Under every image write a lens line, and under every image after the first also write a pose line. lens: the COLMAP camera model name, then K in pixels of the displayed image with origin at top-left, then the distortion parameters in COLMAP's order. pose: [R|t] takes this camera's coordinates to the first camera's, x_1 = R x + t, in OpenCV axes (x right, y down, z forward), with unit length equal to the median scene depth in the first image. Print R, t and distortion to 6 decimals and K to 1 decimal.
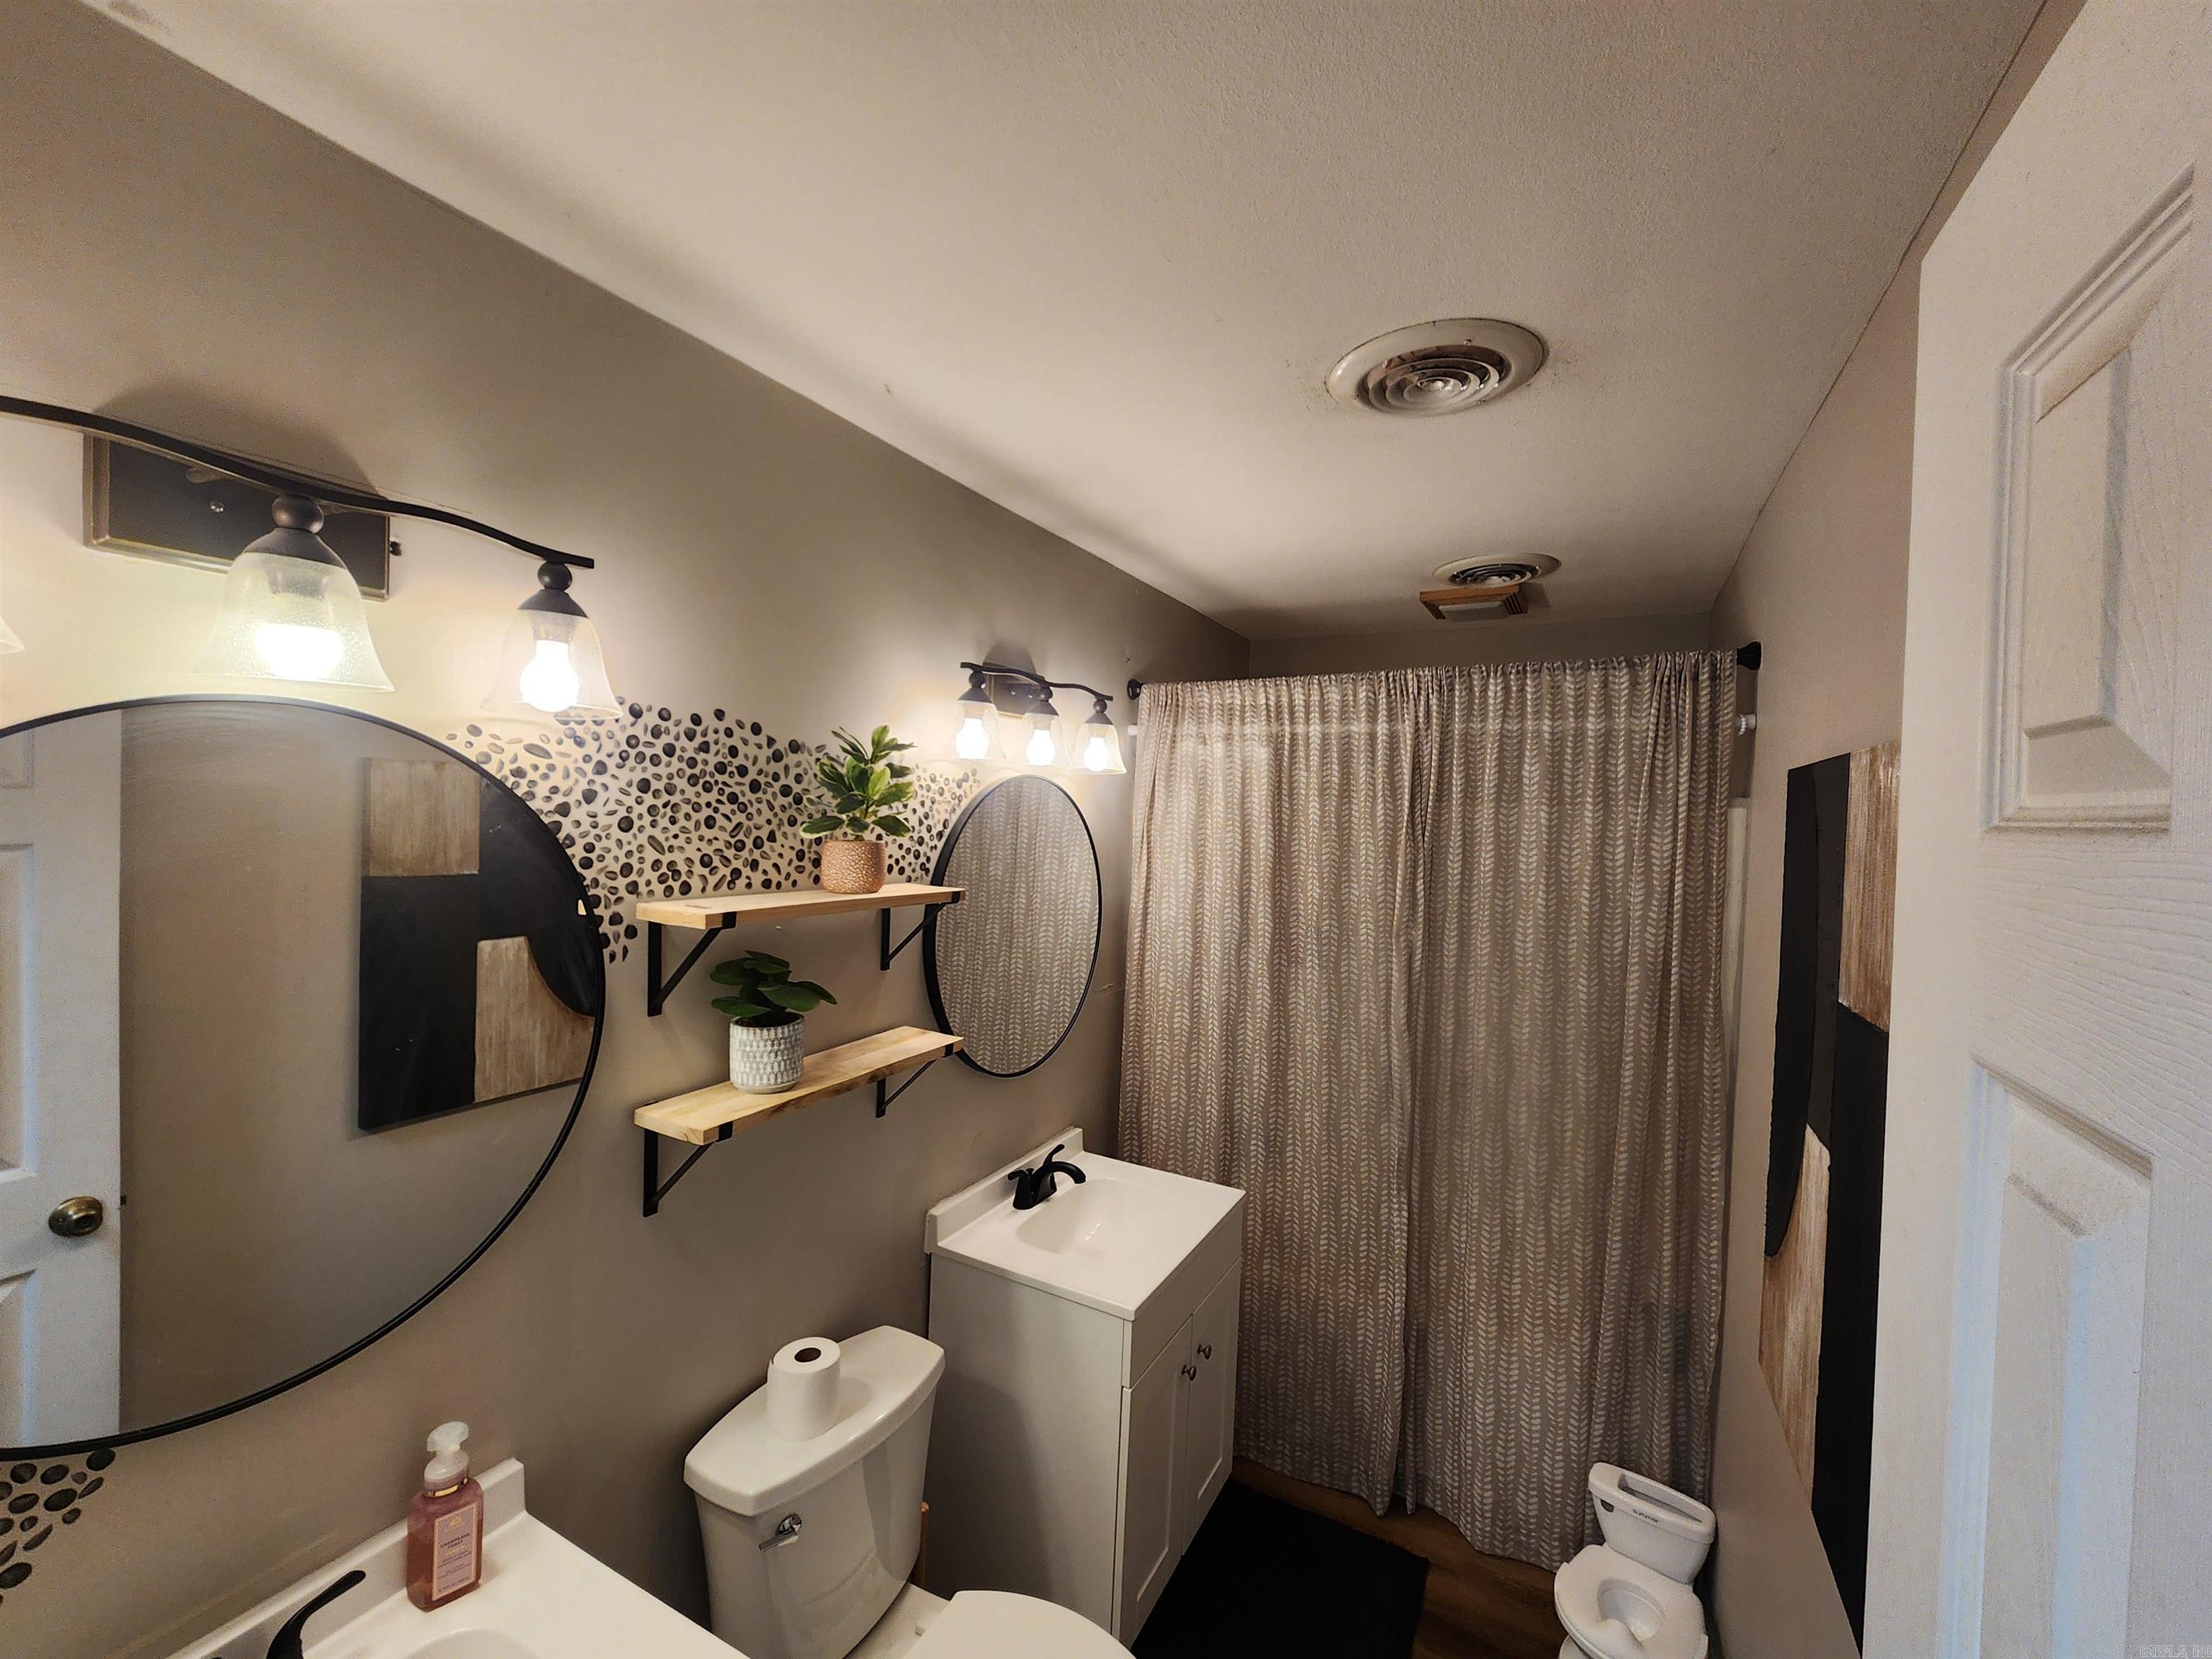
lens RADIAL K [[912.6, 0, 1113.5], [0, 912.6, 822.5], [0, 0, 1]] dist [-0.004444, 0.000721]
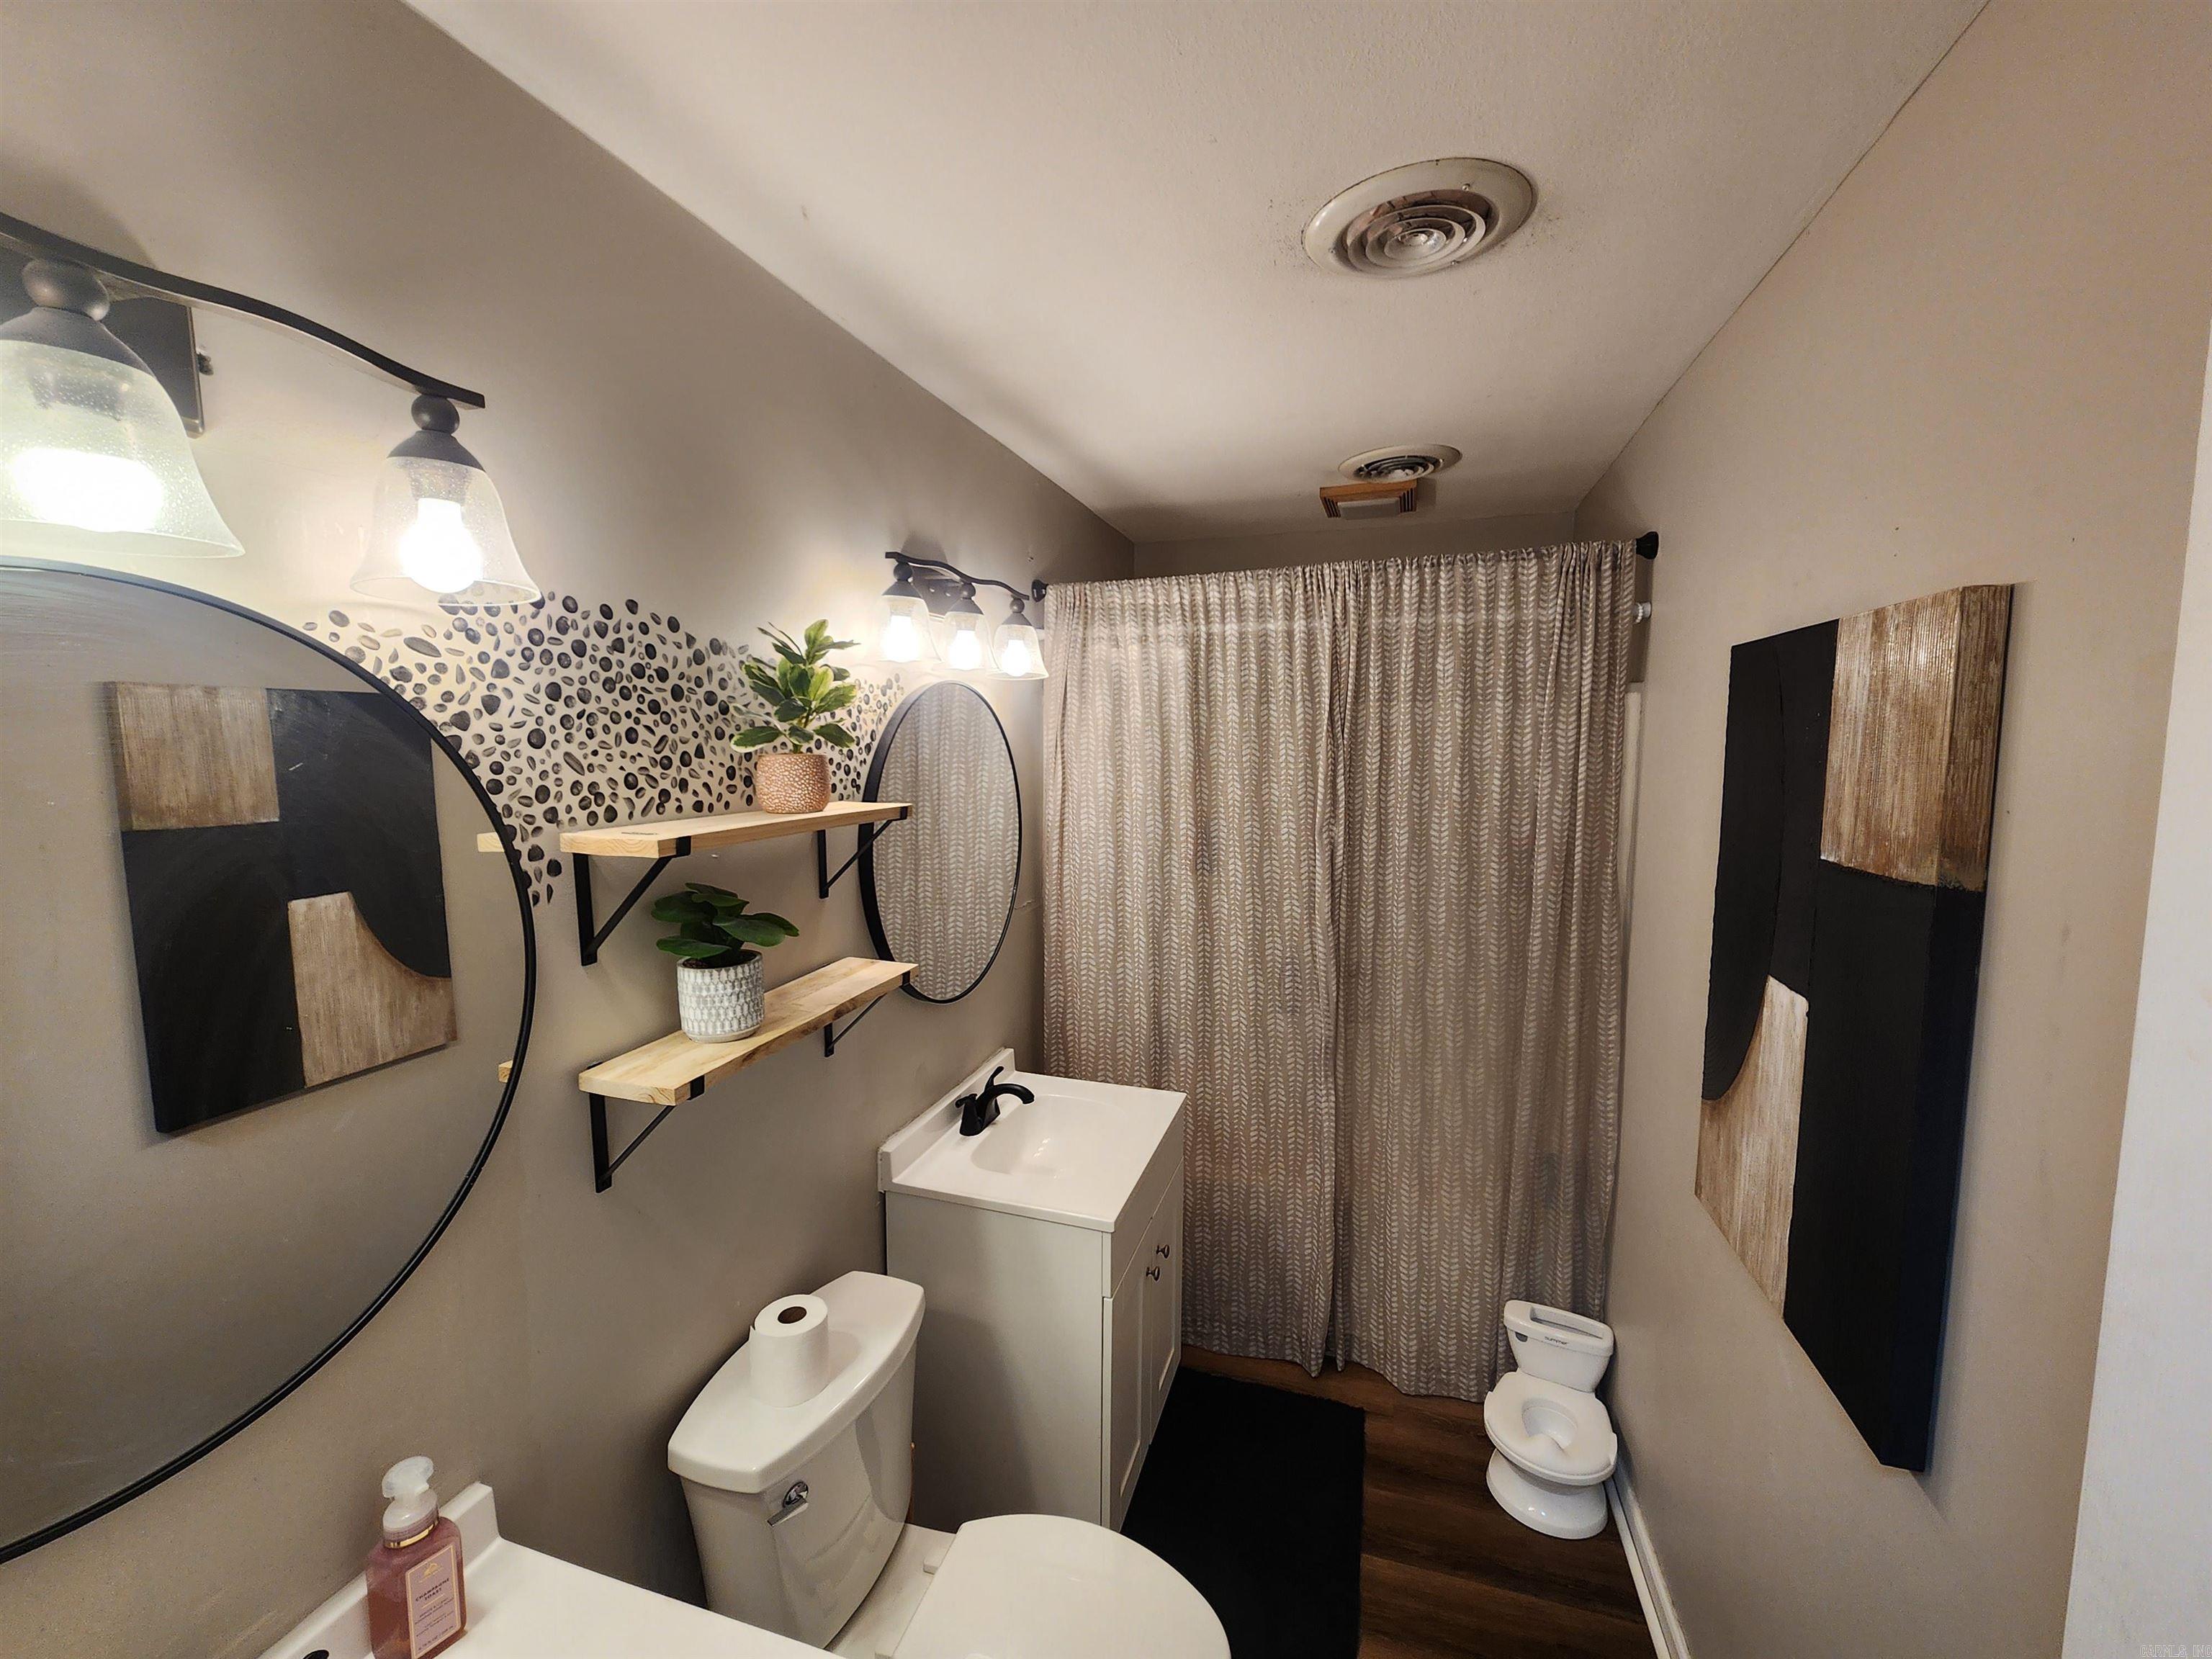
lens RADIAL K [[904.9, 0, 1096.3], [0, 904.9, 823.8], [0, 0, 1]] dist [0.001370, -0.000114]
pose [[0.984620, -0.054802, 0.165893, -0.151101], [0.040288, 0.995160, 0.089625, 0.021749], [-0.170002, -0.081563, 0.982063, 0.088381]]
